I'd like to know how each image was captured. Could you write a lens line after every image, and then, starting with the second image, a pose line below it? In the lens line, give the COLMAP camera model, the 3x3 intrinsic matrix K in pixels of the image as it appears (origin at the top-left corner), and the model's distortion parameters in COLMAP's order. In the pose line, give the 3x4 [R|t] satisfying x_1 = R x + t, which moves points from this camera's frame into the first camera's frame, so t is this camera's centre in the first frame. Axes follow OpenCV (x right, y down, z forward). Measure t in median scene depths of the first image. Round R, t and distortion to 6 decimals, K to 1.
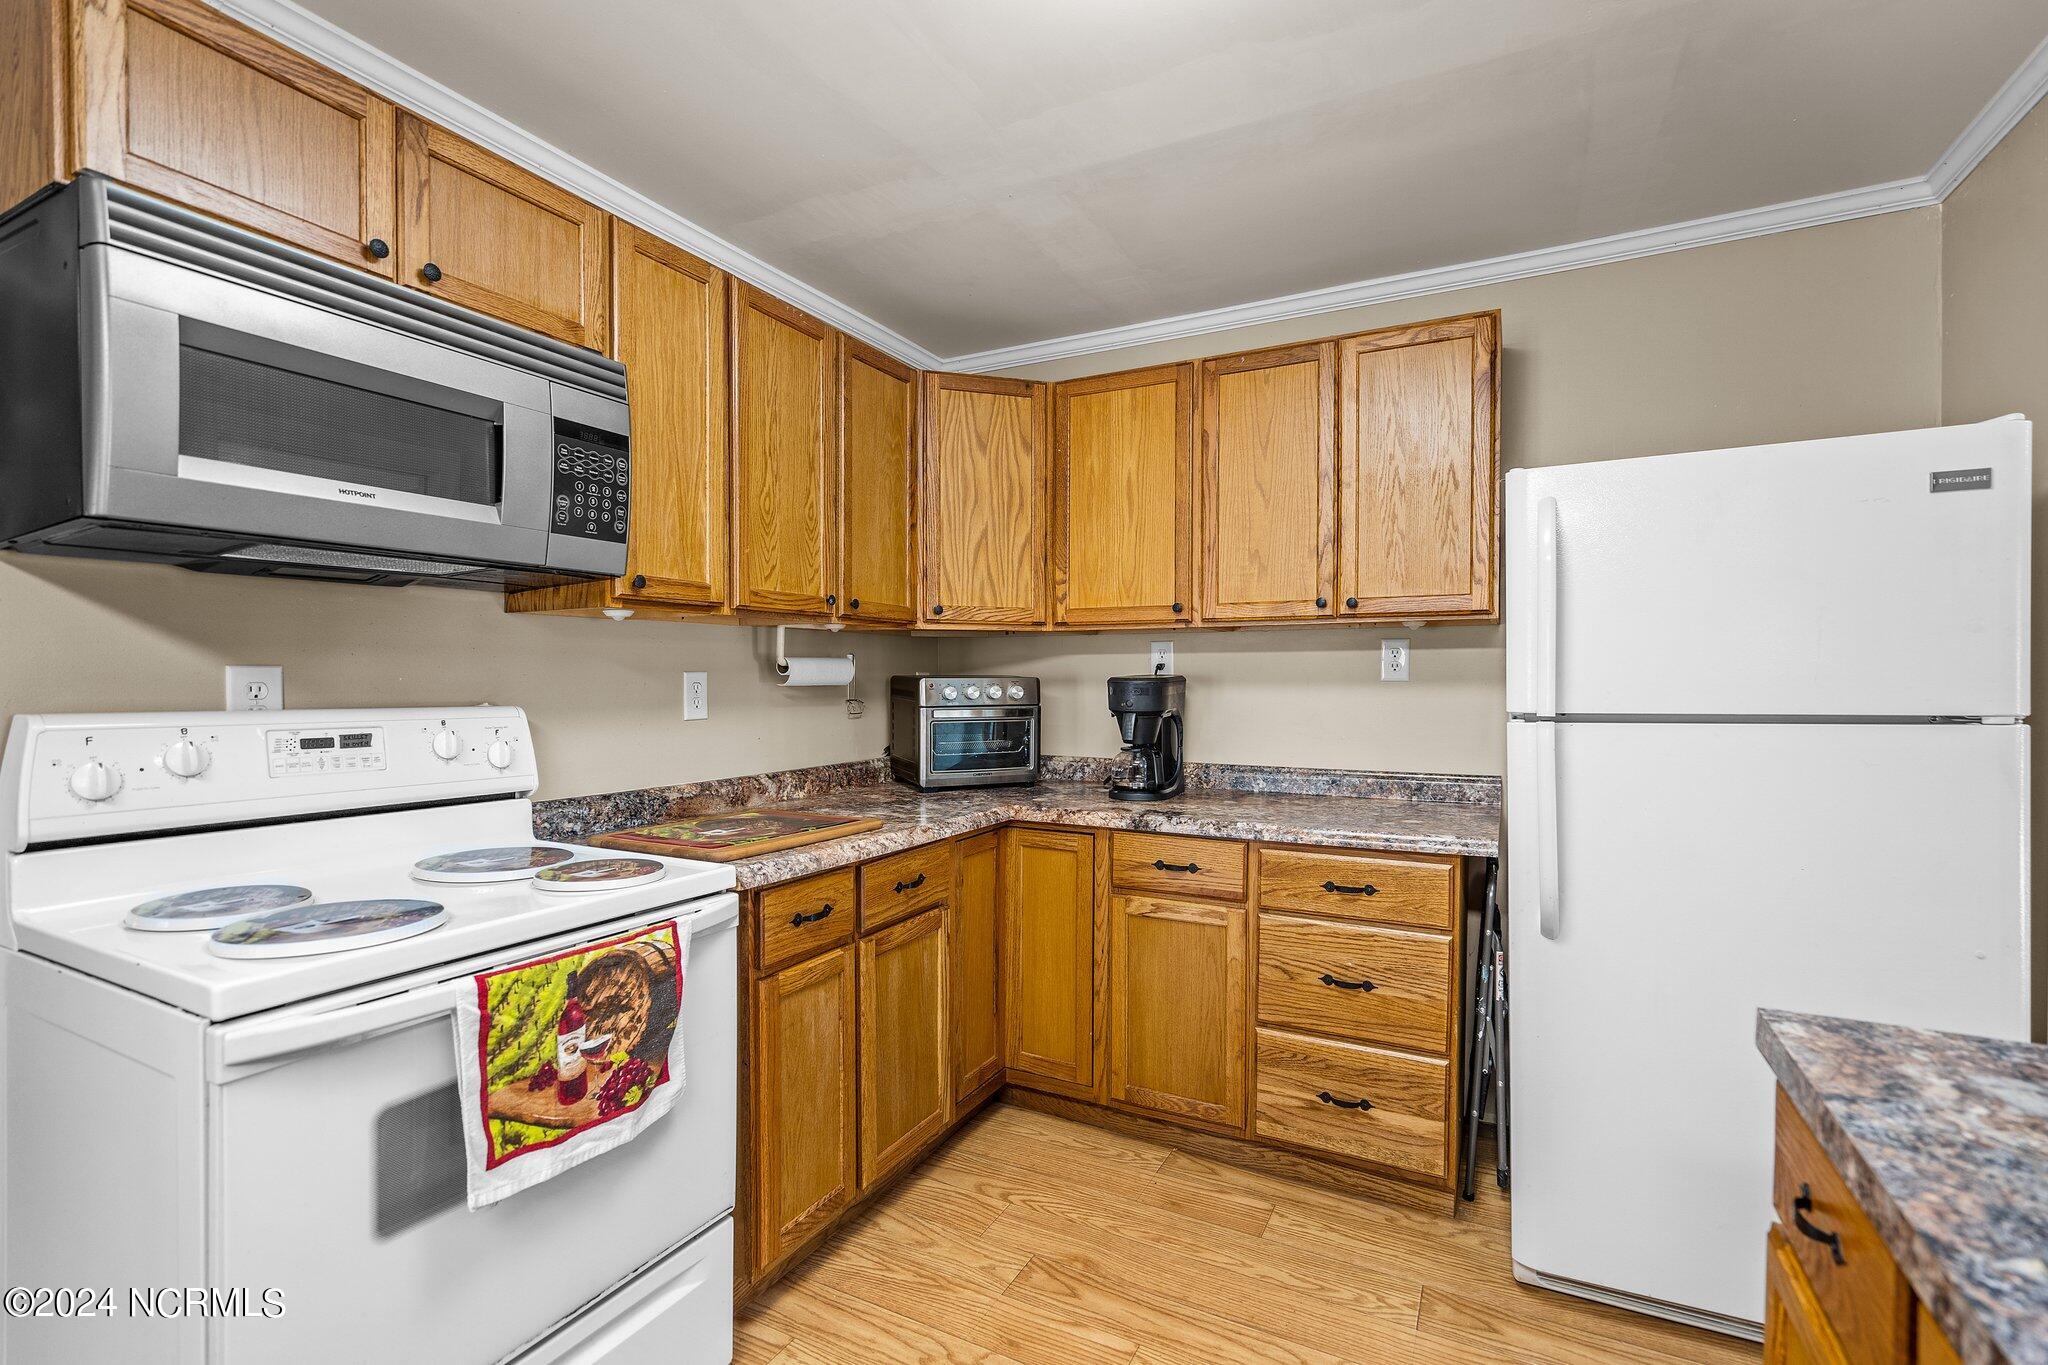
lens RADIAL K [[931.3, 0, 1016.8], [0, 931.3, 693.3], [0, 0, 1]] dist [-0.009267, 0.003424]
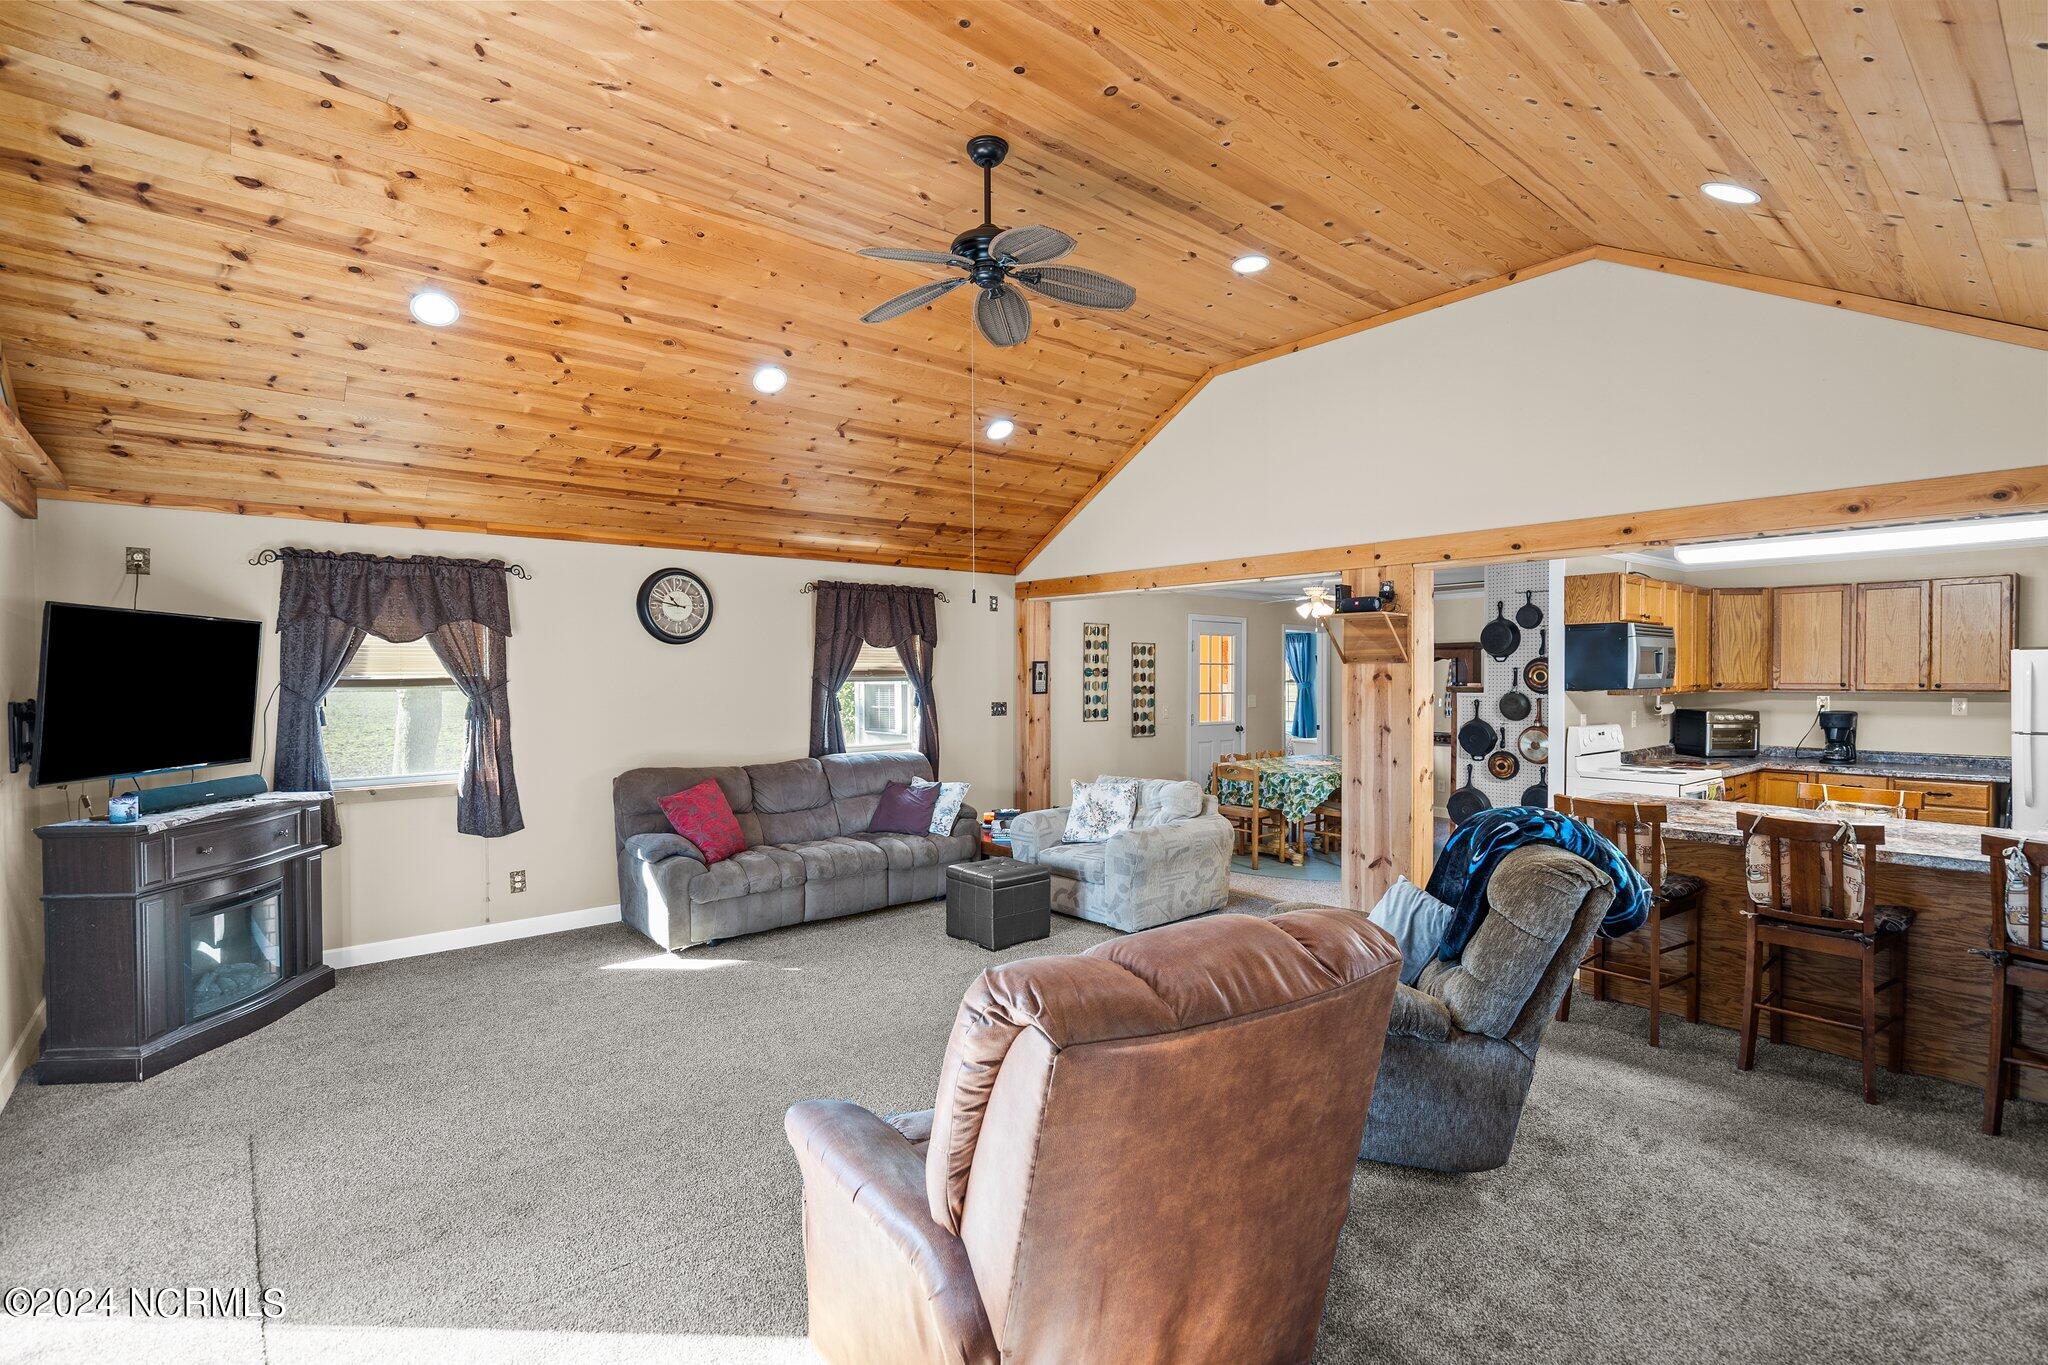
lens RADIAL K [[931.3, 0, 1014.2], [0, 931.3, 689.5], [0, 0, 1]] dist [-0.009267, 0.003424]
pose [[0.923254, 0.000533, -0.384189, -1.066602], [-0.000697, 1.000000, -0.000287, -0.091431], [0.384189, 0.000533, 0.923254, -2.461293]]
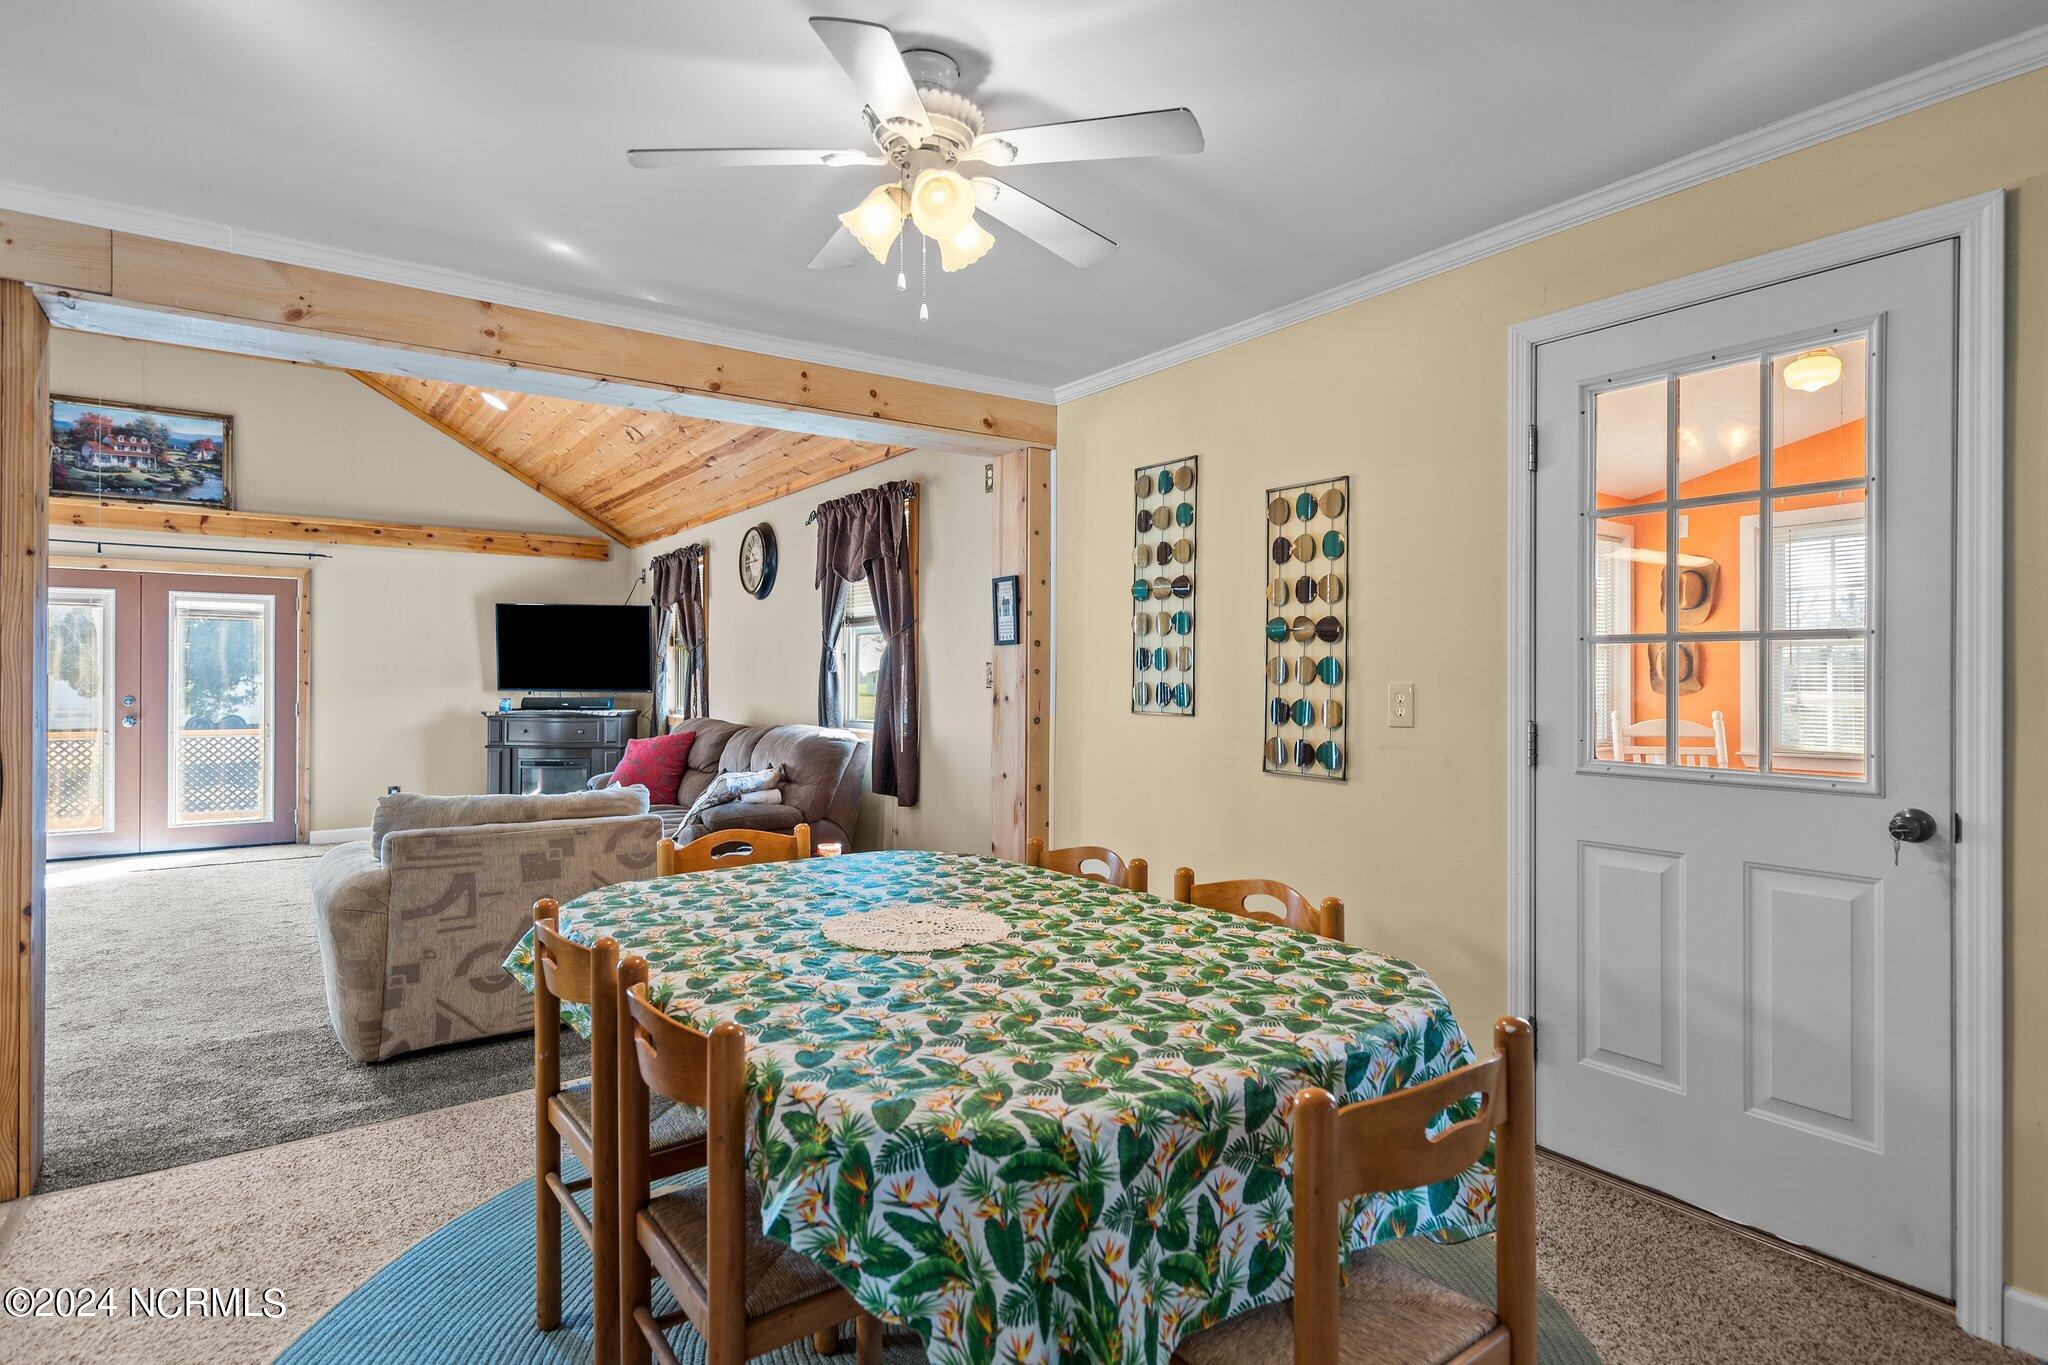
lens RADIAL K [[1047.8, 0, 1009.3], [0, 1047.8, 670.7], [0, 0, 1]] dist [0.012658, -0.002153]
pose [[-0.457315, -0.006376, -0.889282, -0.658832], [-0.017288, 0.999849, 0.001721, -0.034916], [0.889137, 0.016161, -0.457356, 1.768982]]
